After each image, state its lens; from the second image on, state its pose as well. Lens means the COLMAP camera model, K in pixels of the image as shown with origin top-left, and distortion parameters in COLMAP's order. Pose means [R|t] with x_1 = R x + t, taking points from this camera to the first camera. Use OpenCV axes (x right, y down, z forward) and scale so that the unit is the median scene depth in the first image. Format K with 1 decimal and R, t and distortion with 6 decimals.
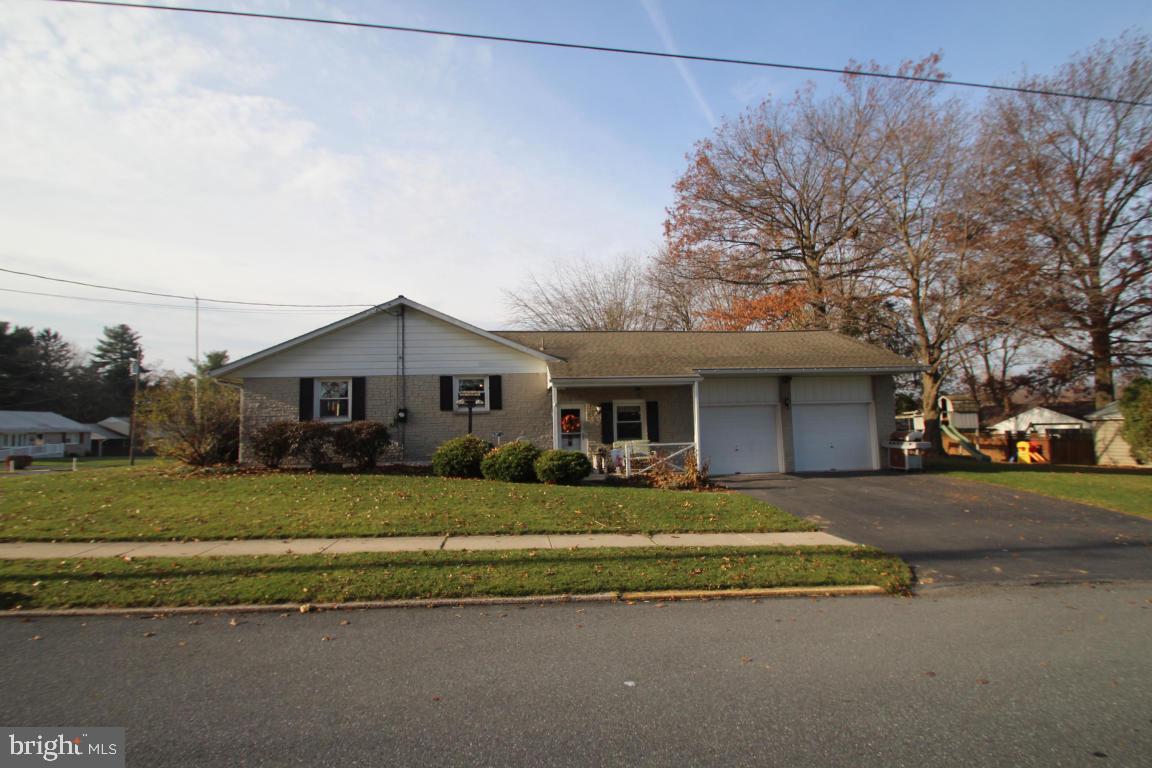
lens RADIAL K [[580.1, 0, 576.0], [0, 580.1, 384.0], [0, 0, 1]] dist [0.046369, 0.000216]
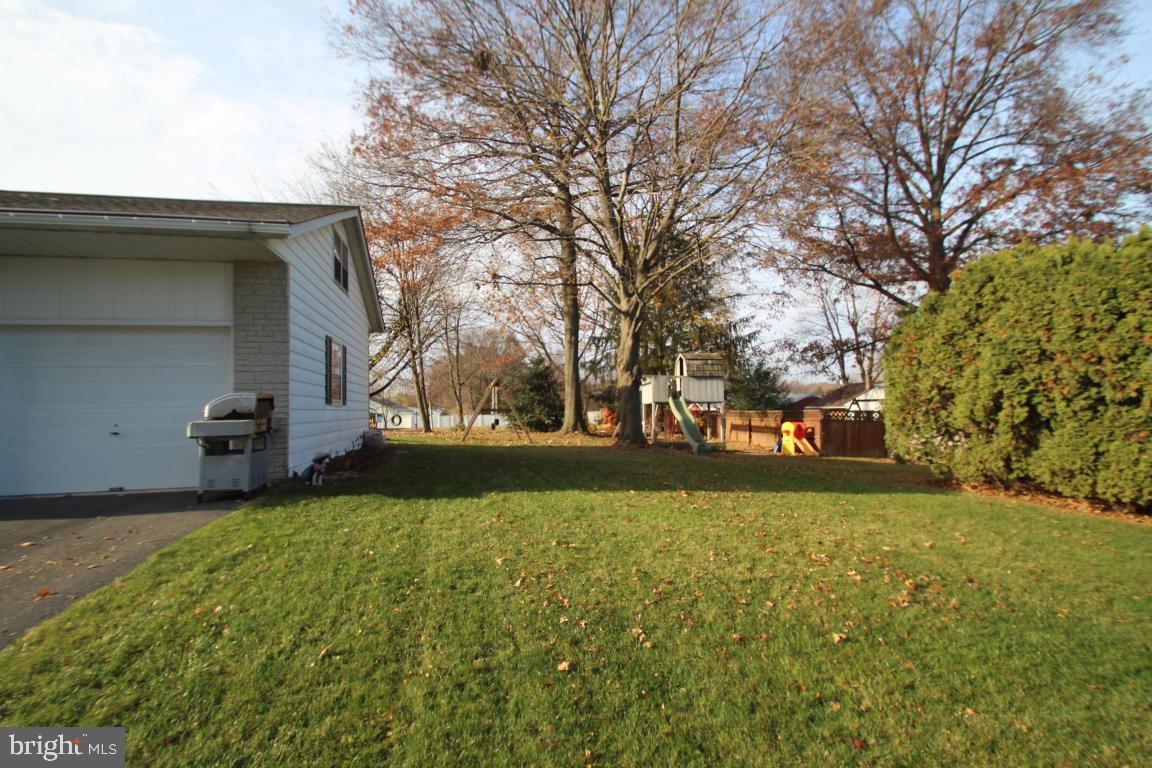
lens RADIAL K [[580.1, 0, 576.0], [0, 580.1, 384.0], [0, 0, 1]] dist [0.046369, 0.000216]
pose [[0.996227, 0.011706, 0.085998, 0.452986], [-0.014612, 0.999340, 0.033247, 0.035188], [-0.085552, -0.034379, 0.995740, 0.363536]]
